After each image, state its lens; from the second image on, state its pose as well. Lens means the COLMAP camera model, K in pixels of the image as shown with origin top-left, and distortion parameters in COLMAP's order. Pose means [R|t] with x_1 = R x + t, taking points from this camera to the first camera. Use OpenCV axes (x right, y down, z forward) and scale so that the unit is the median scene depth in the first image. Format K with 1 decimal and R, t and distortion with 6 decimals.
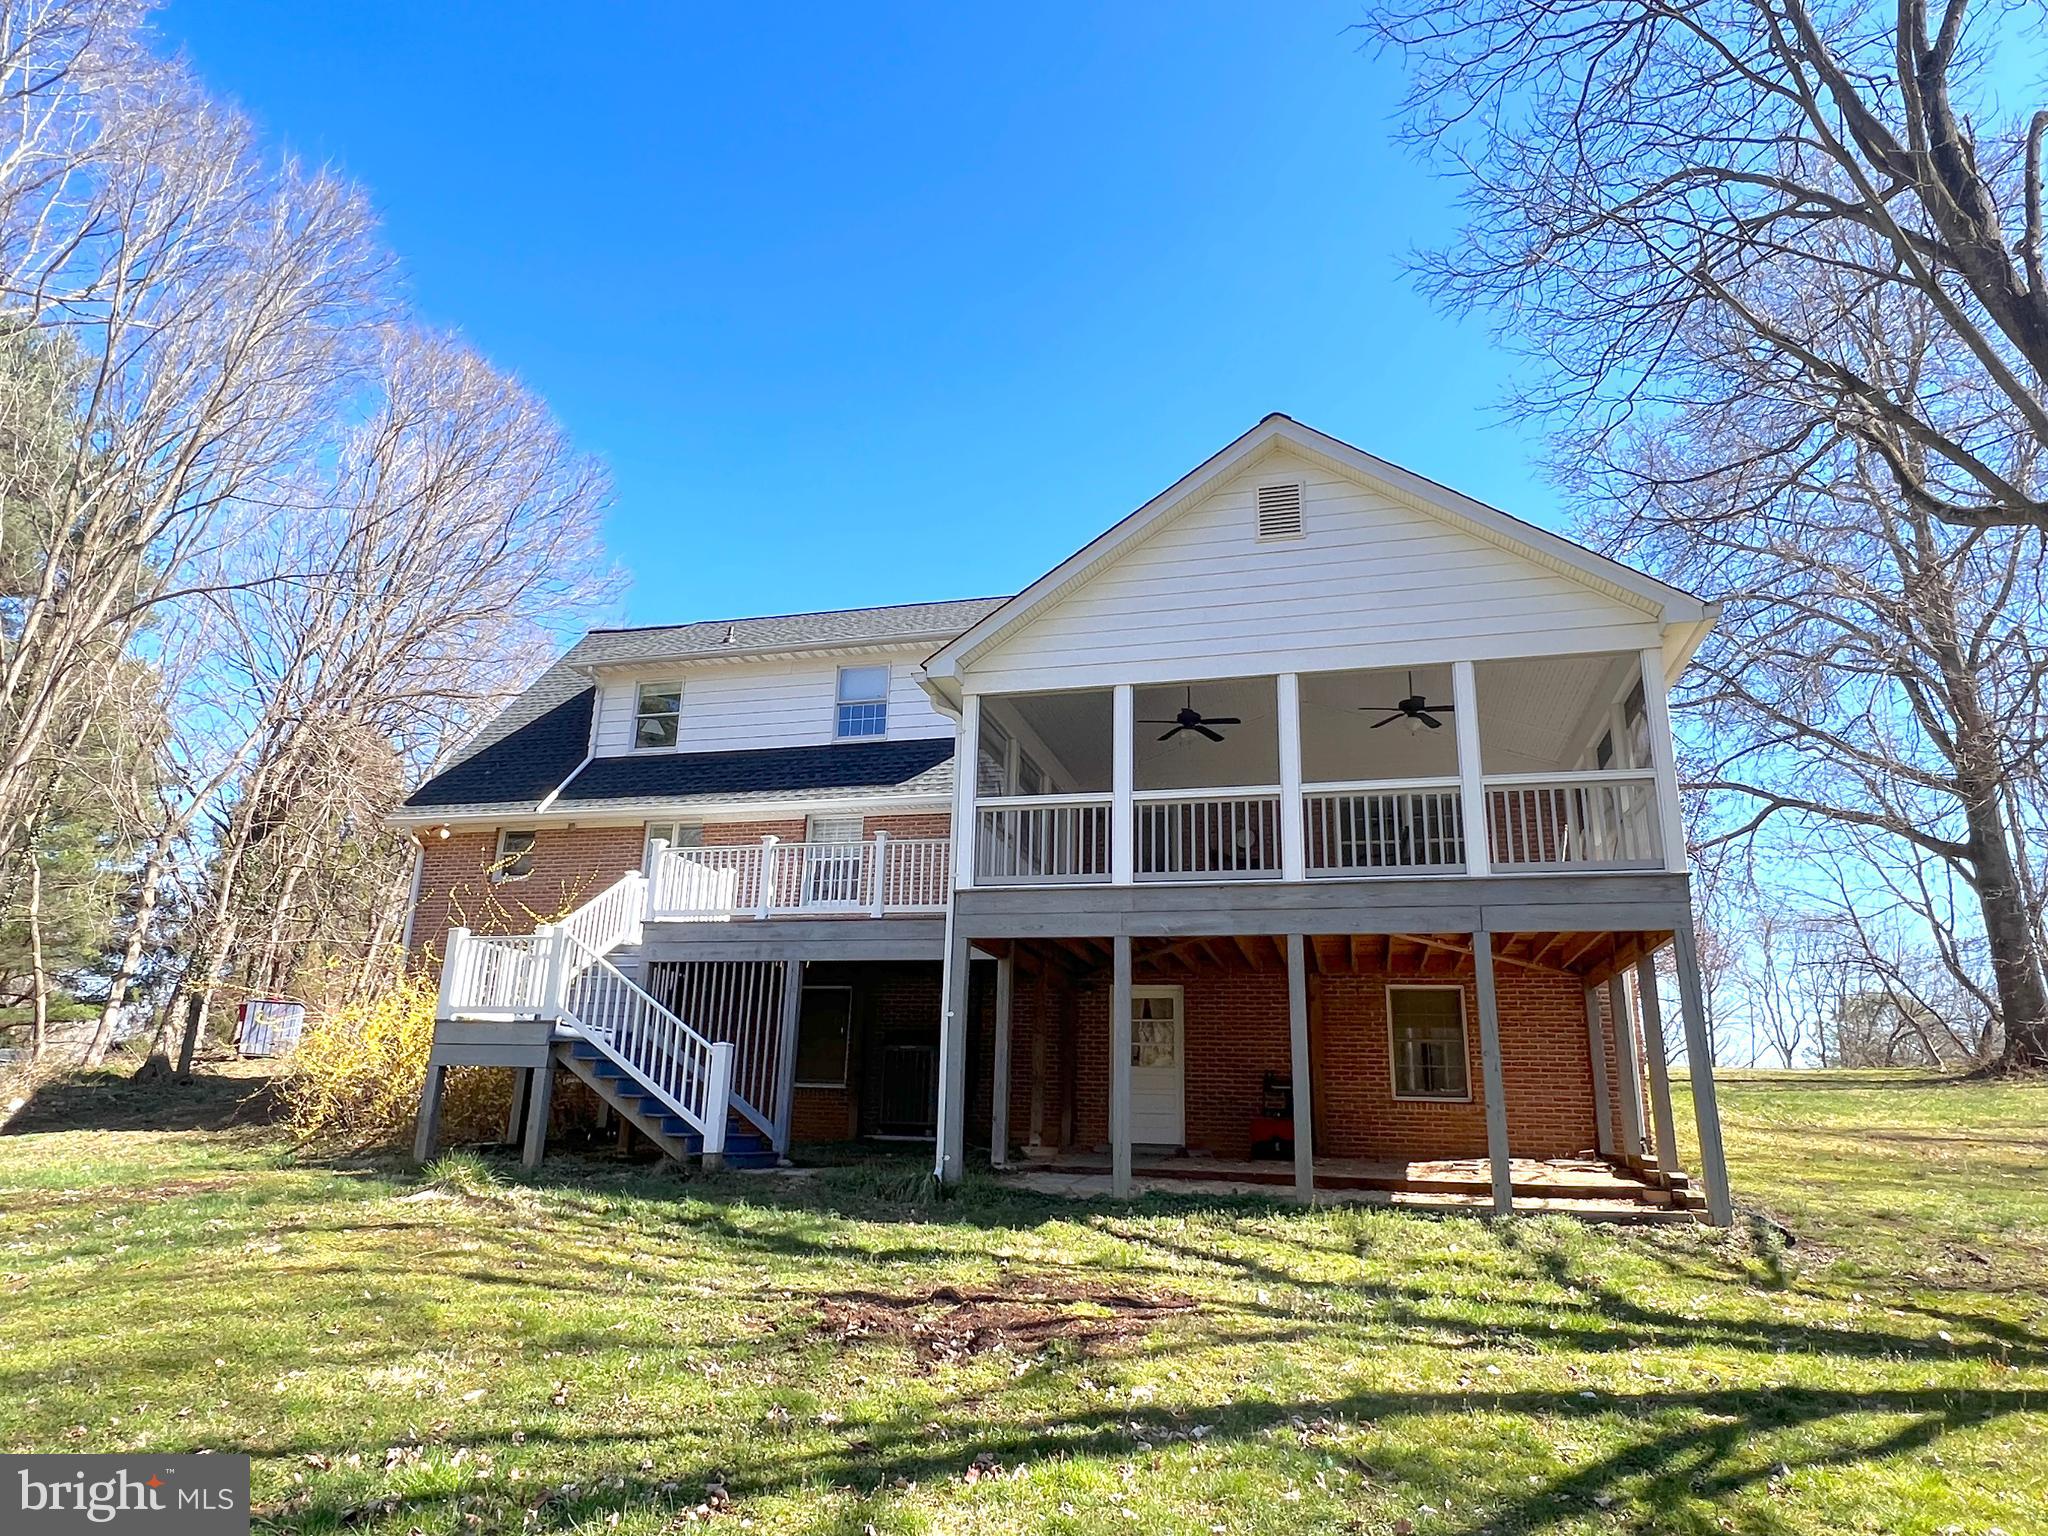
lens RADIAL K [[1205.0, 0, 1024.0], [0, 1205.0, 768.0], [0, 0, 1]] dist [0.004050, 0.000694]
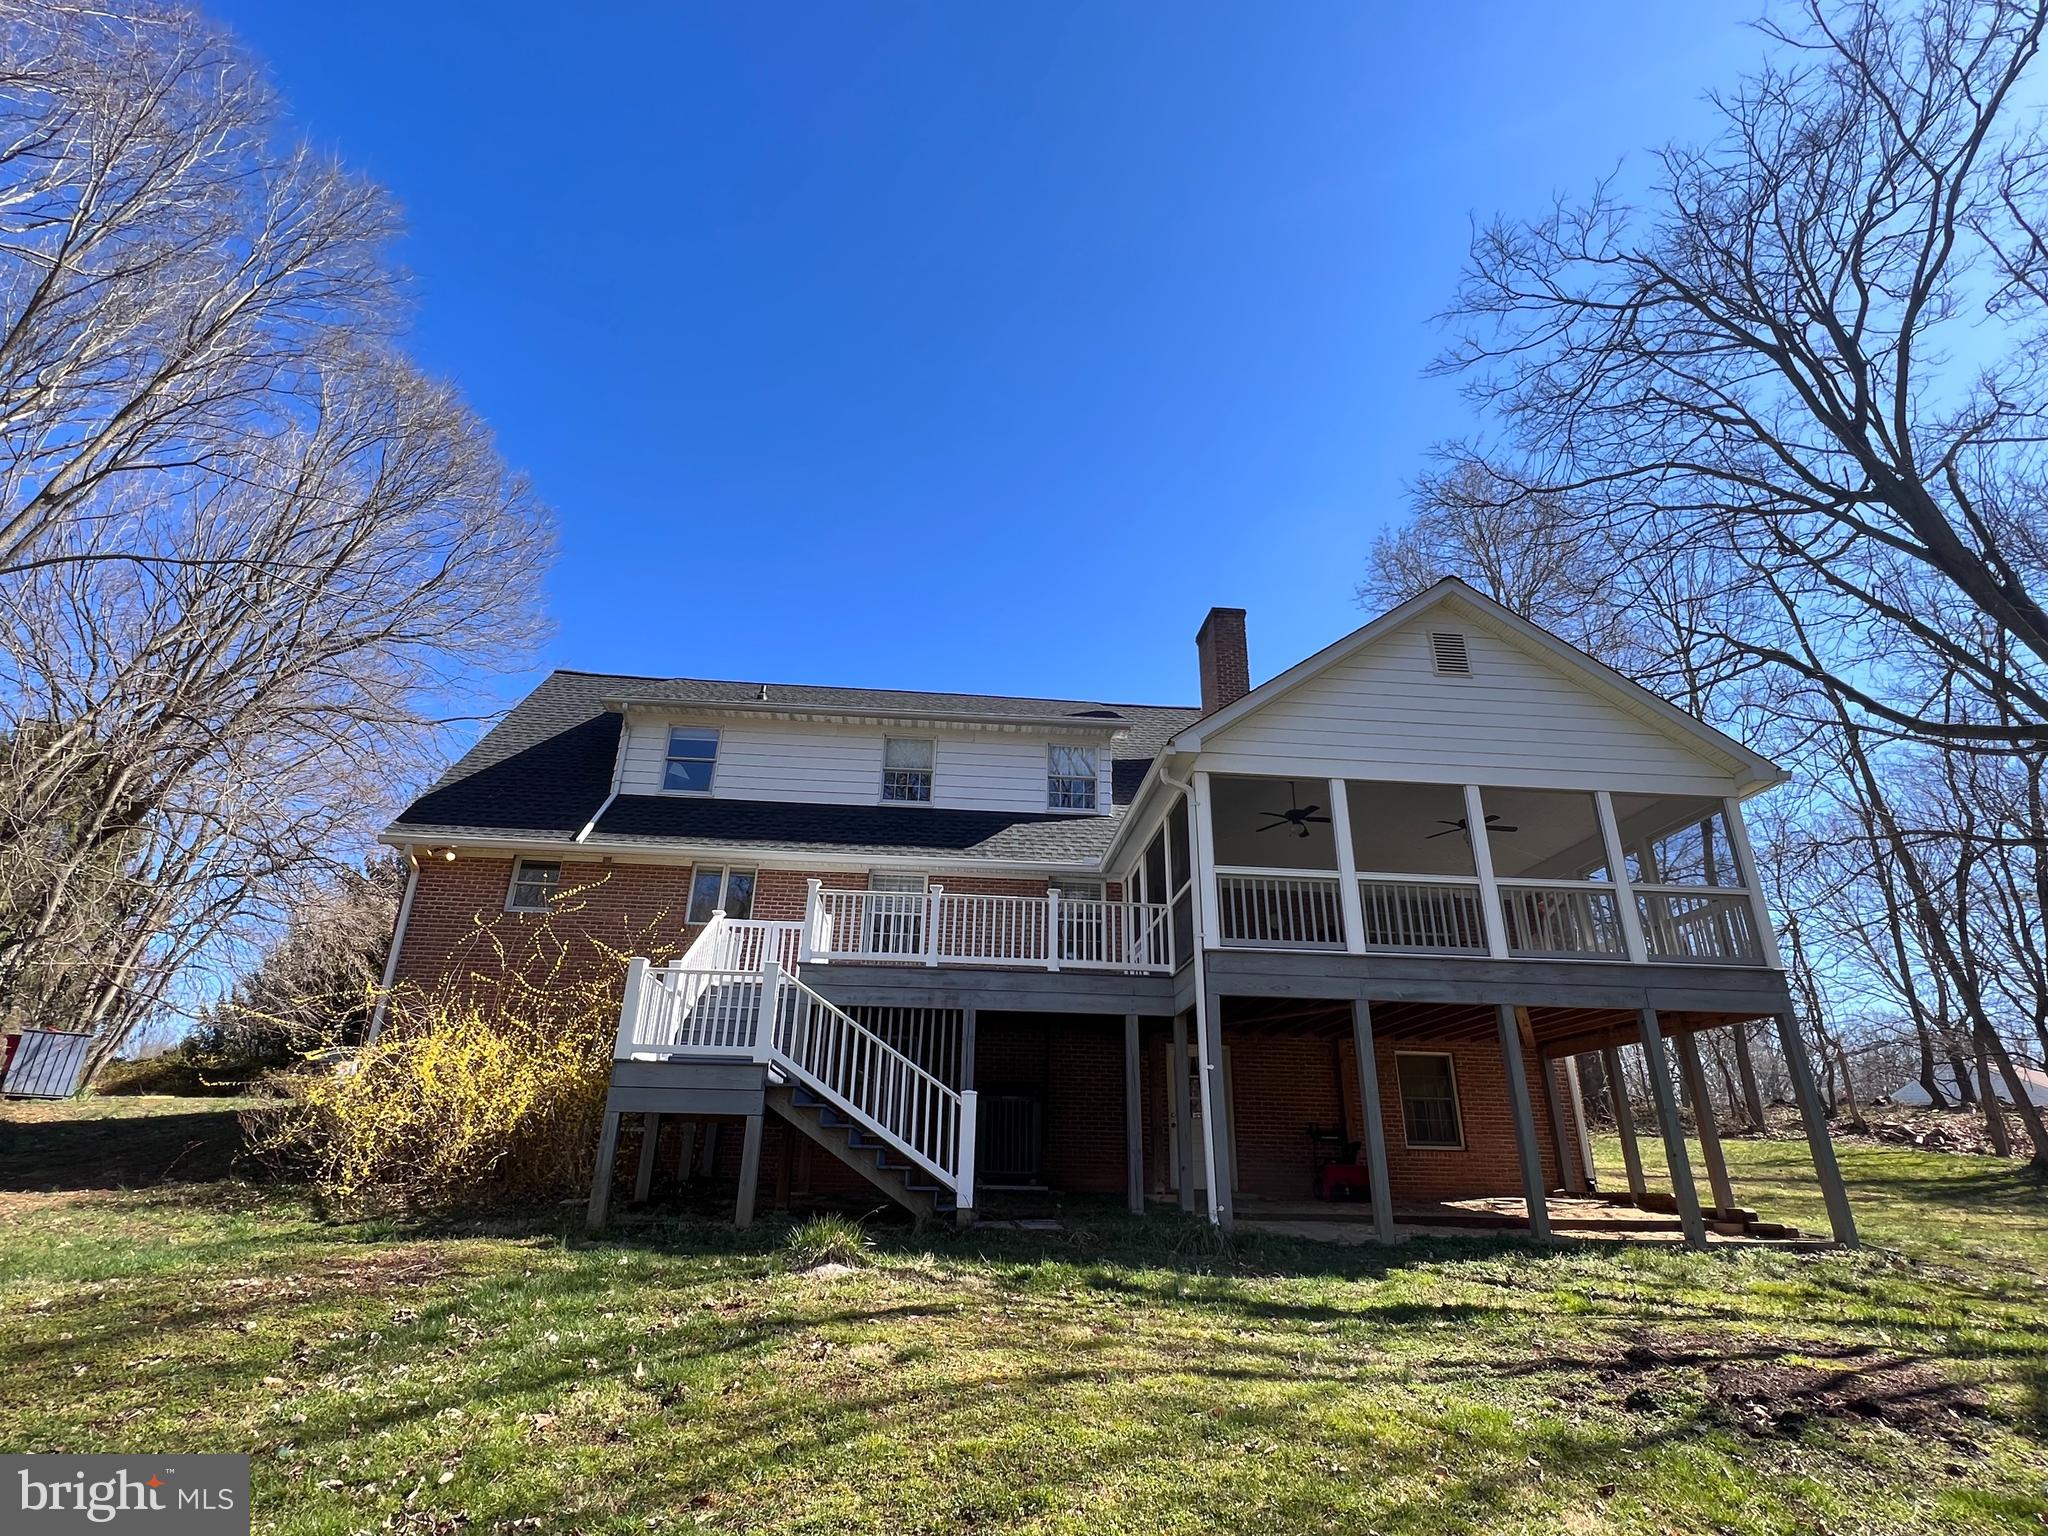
lens RADIAL K [[970.3, 0, 1024.0], [0, 970.3, 768.0], [0, 0, 1]] dist [0.000096, -0.000696]
pose [[0.940657, 0.120487, 0.317249, -0.410690], [-0.088425, 0.989578, -0.113646, 0.044114], [-0.327636, 0.078850, 0.941508, 0.183177]]
